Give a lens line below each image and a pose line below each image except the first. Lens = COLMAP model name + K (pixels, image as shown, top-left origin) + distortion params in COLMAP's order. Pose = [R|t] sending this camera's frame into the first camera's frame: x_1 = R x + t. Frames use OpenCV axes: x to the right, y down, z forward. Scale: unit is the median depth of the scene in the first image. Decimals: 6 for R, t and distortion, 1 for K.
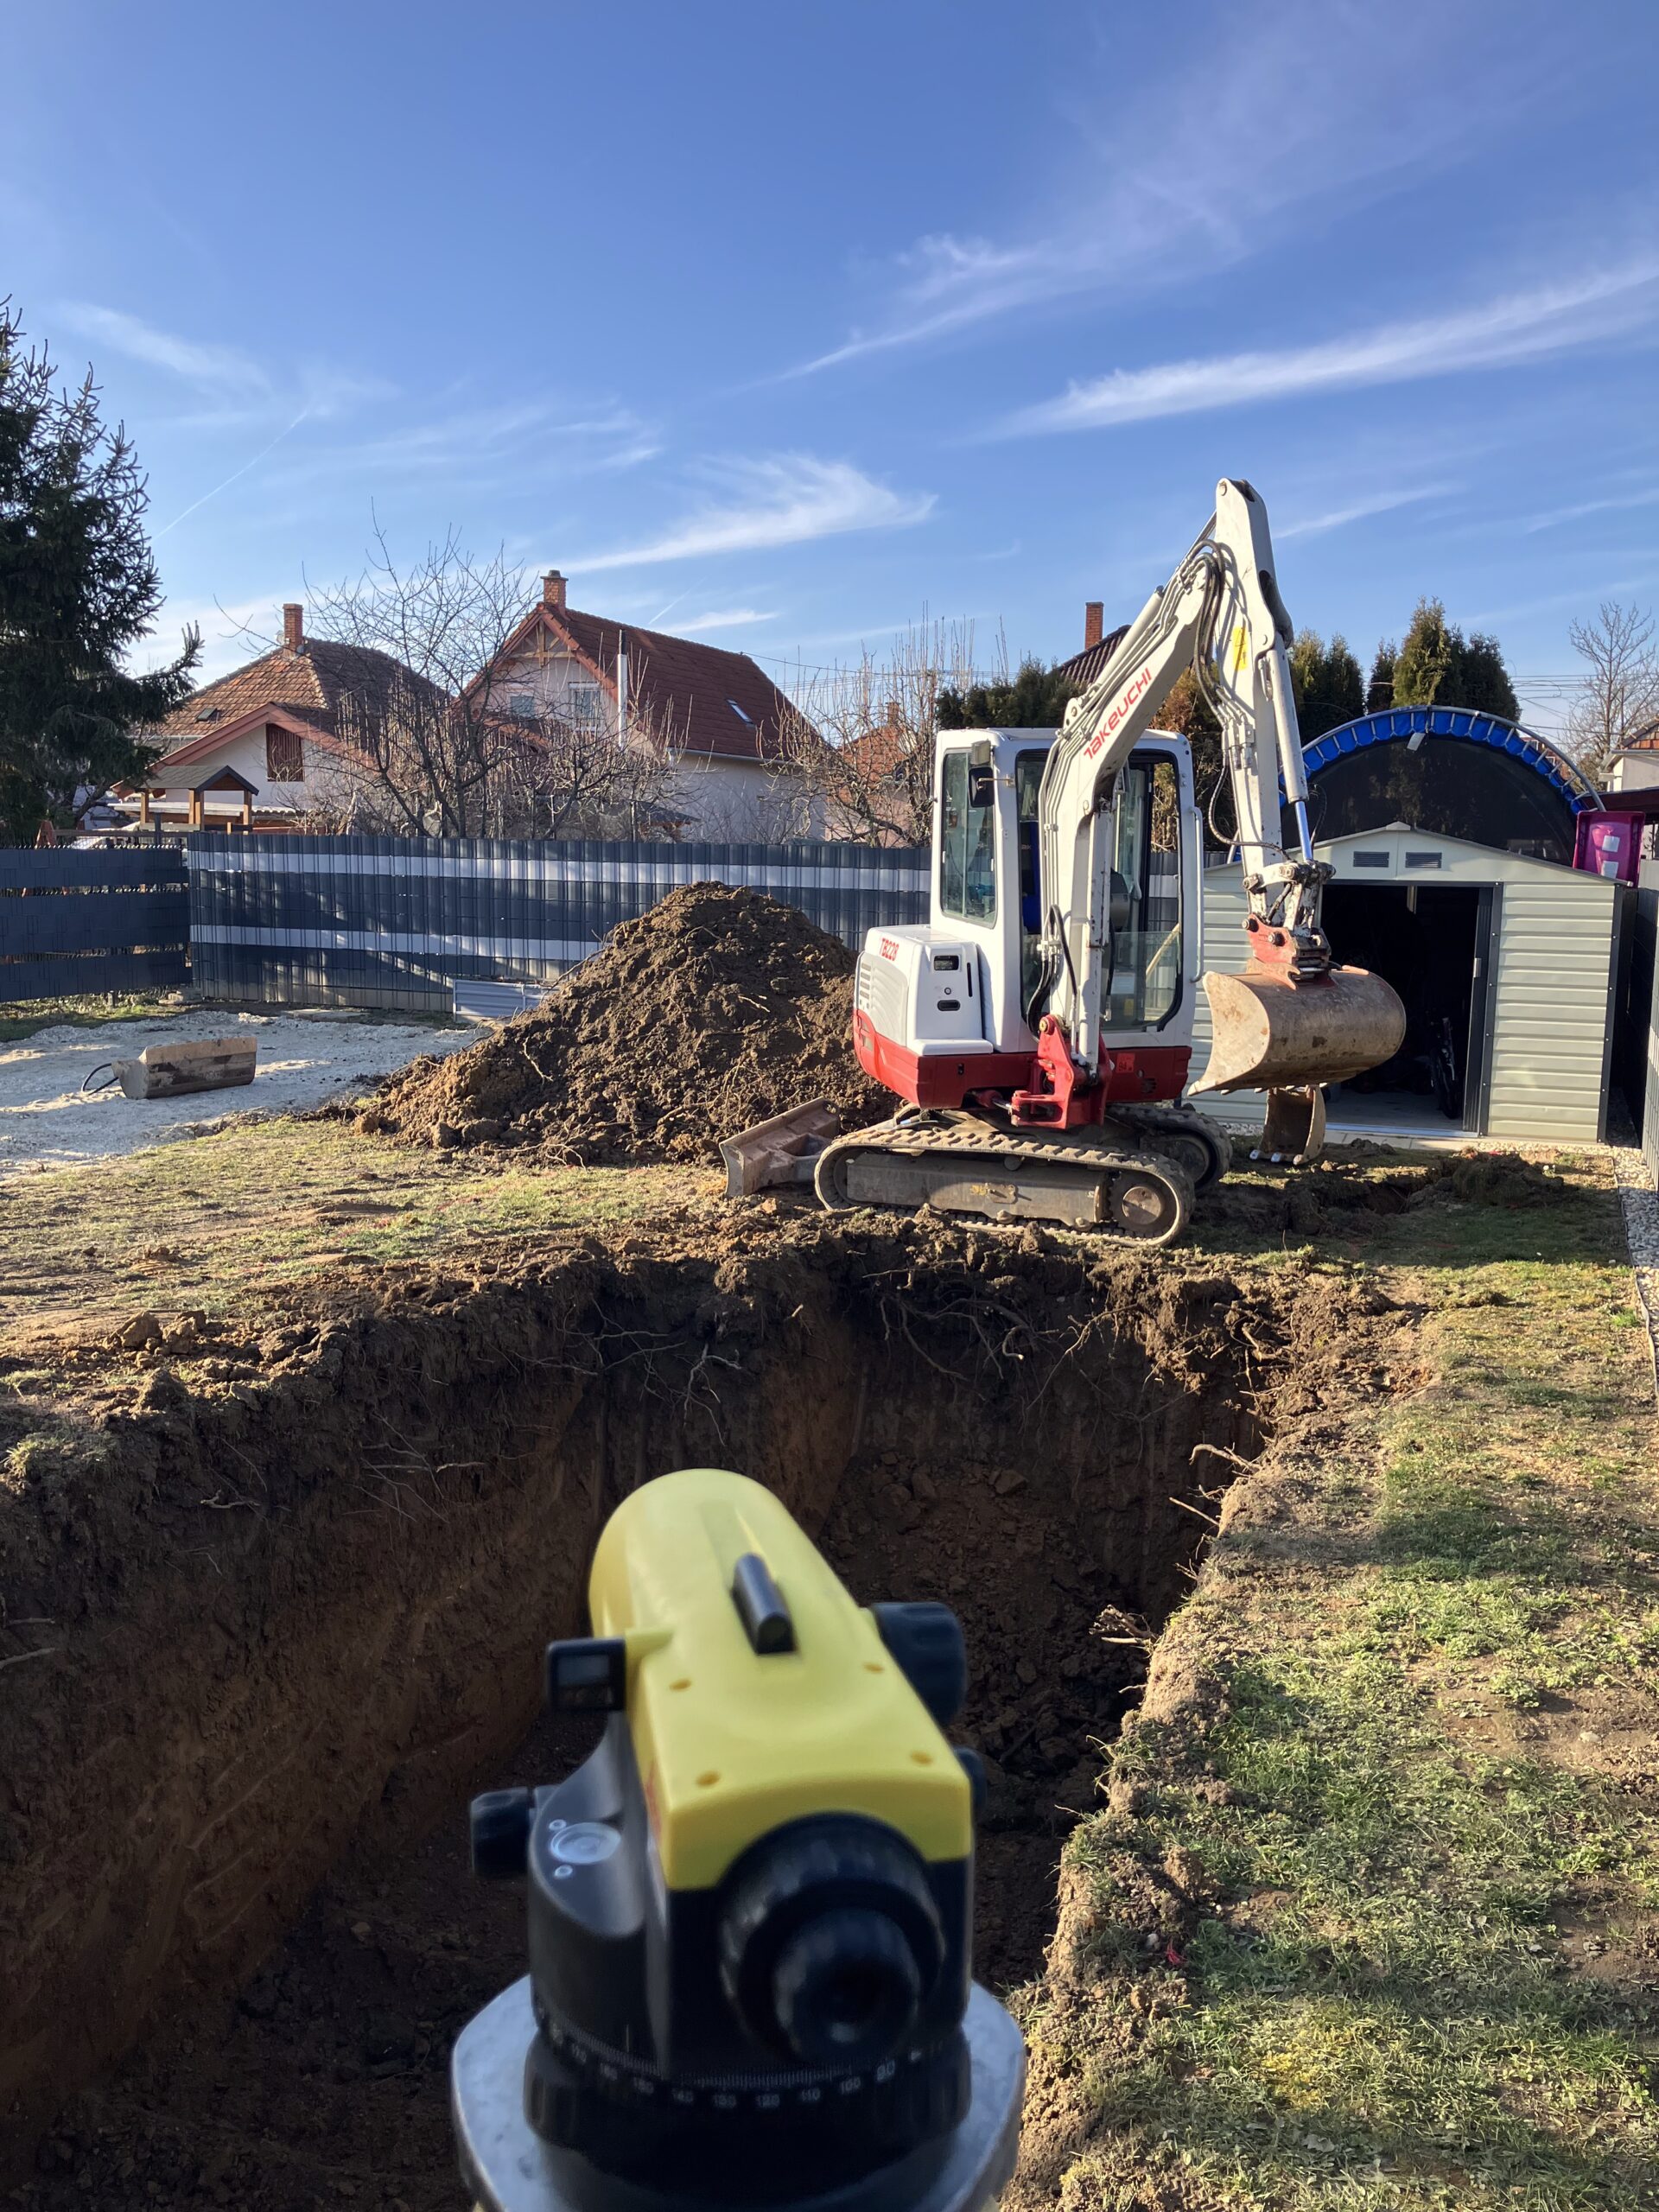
lens RADIAL K [[1829.1, 0, 922.2], [0, 1829.1, 1114.1], [0, 0, 1]] dist [0.082864, -0.060361]
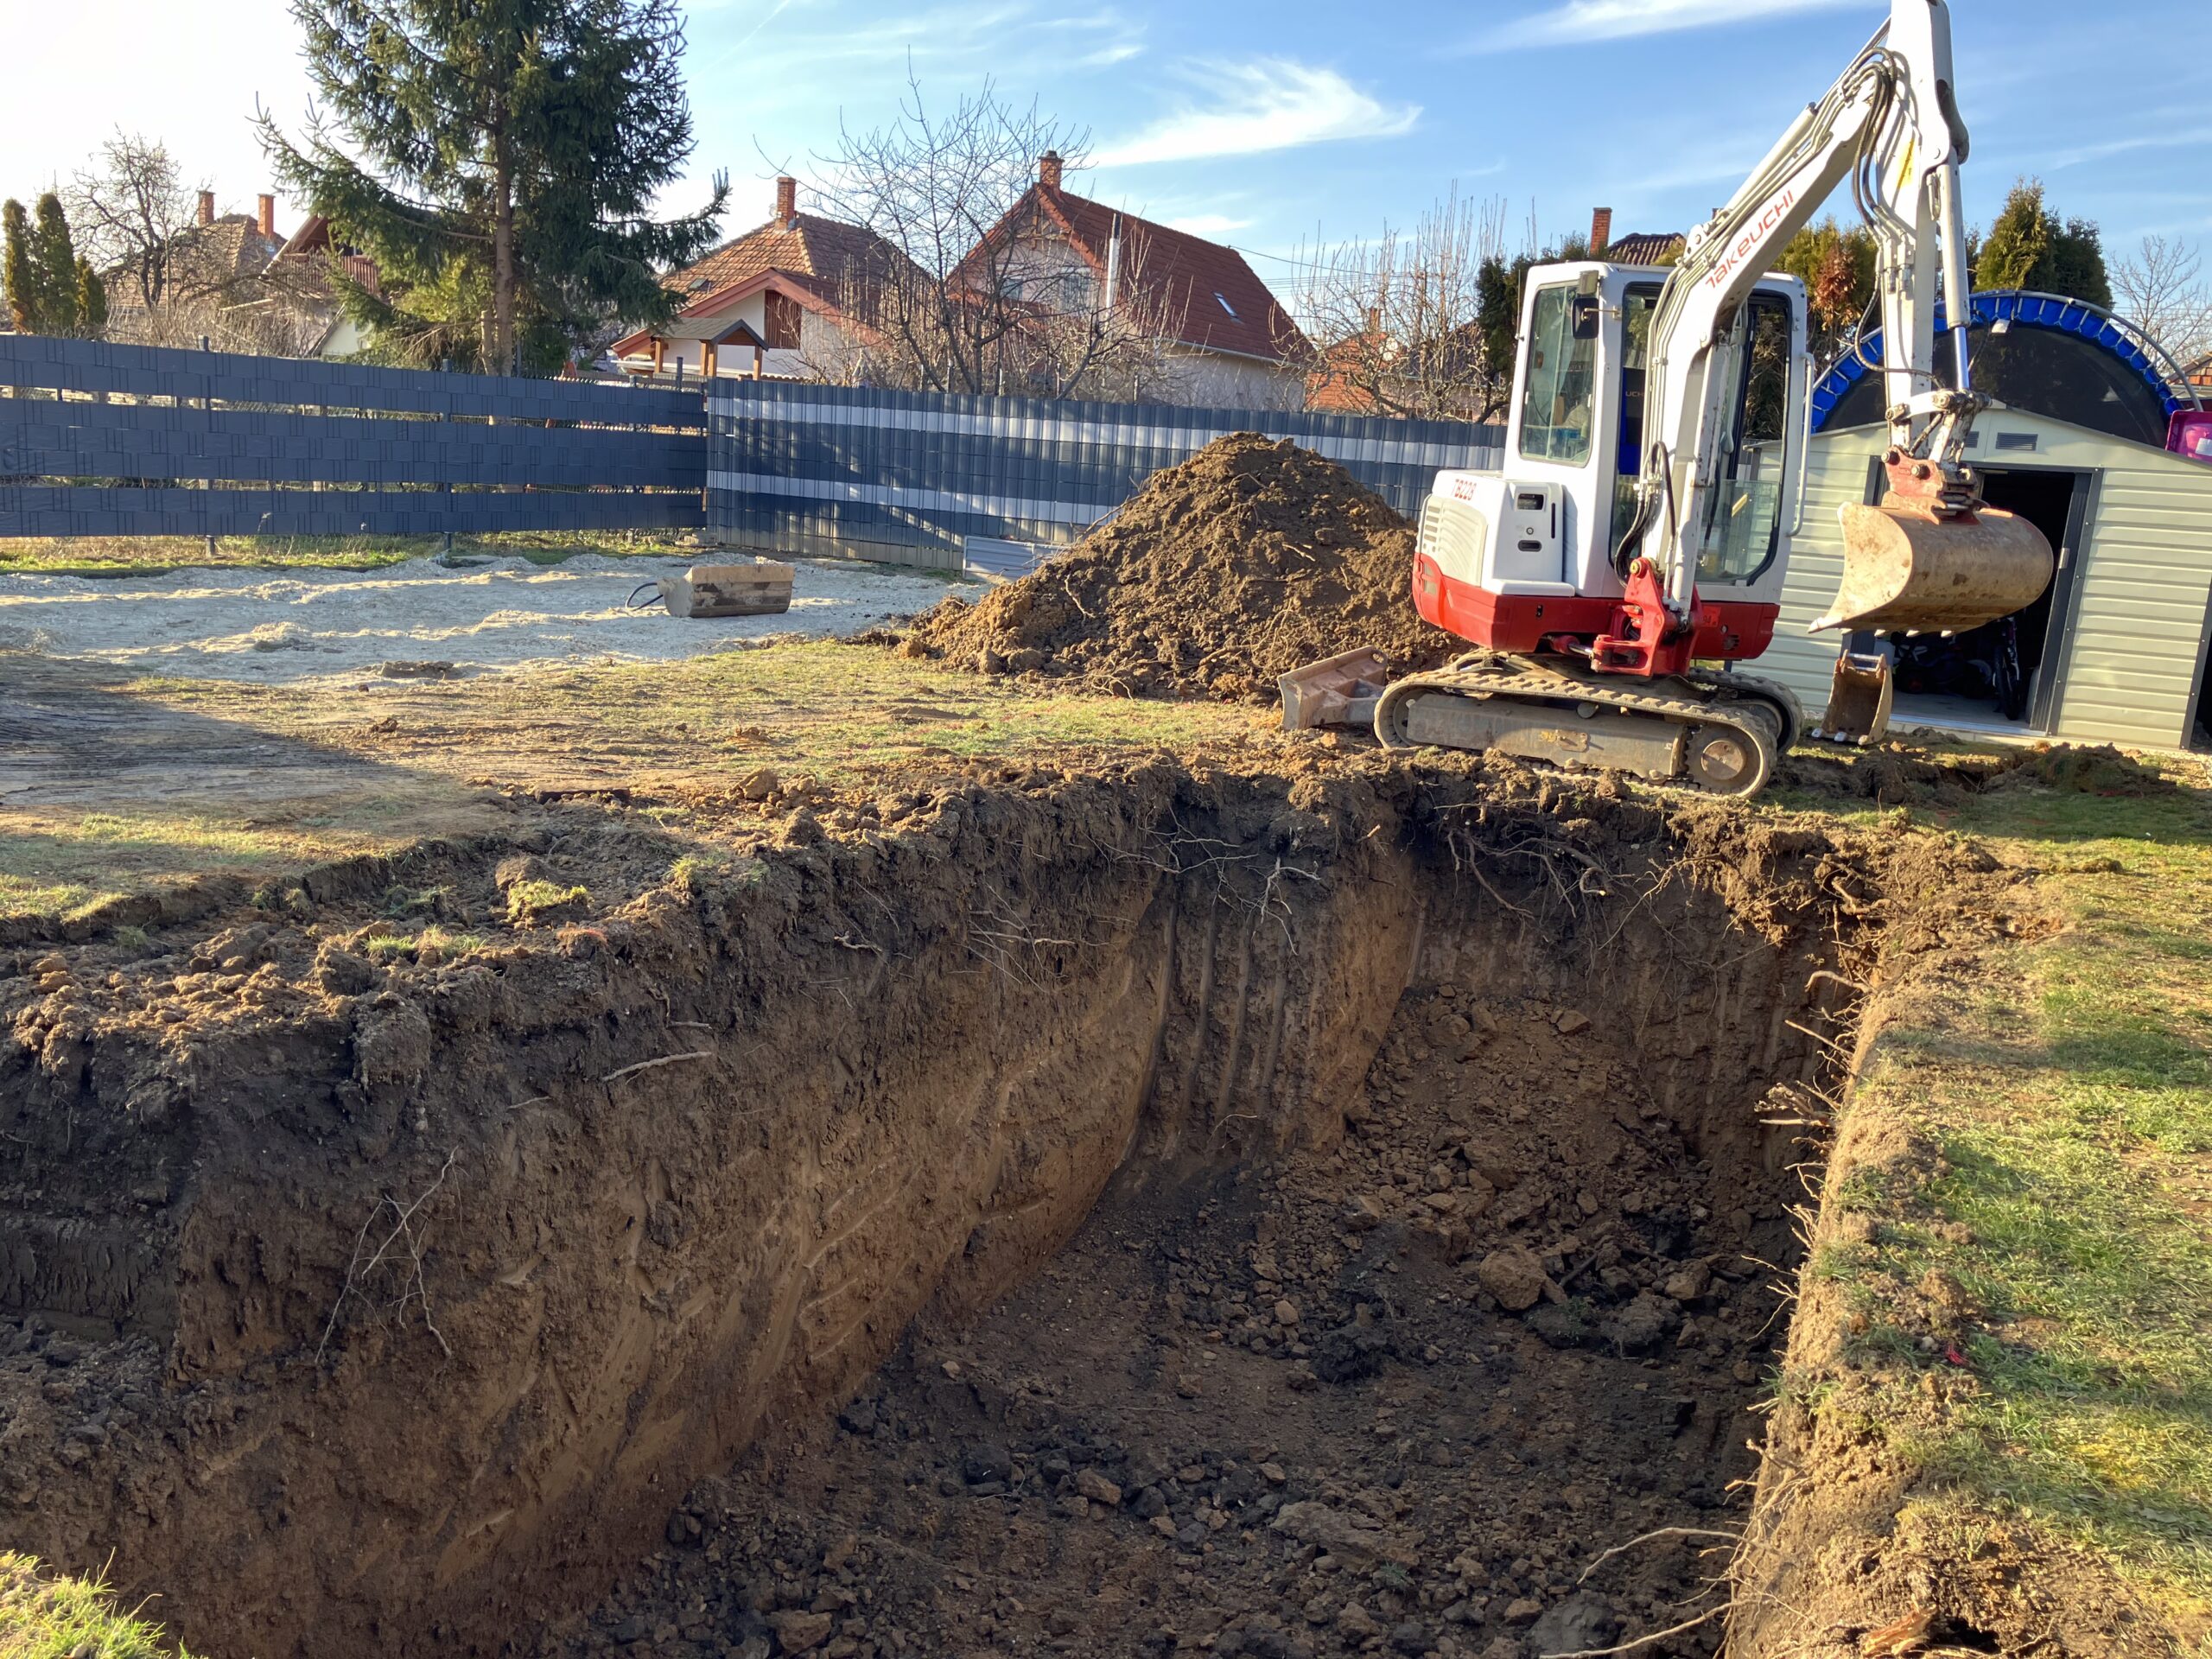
lens RADIAL K [[1829.1, 0, 1147.7], [0, 1829.1, 869.8], [0, 0, 1]] dist [0.082864, -0.060361]
pose [[0.994997, 0.073855, -0.067283, -0.117570], [-0.070829, 0.996413, 0.046303, 0.087628], [0.070462, -0.041306, 0.996659, -0.000873]]
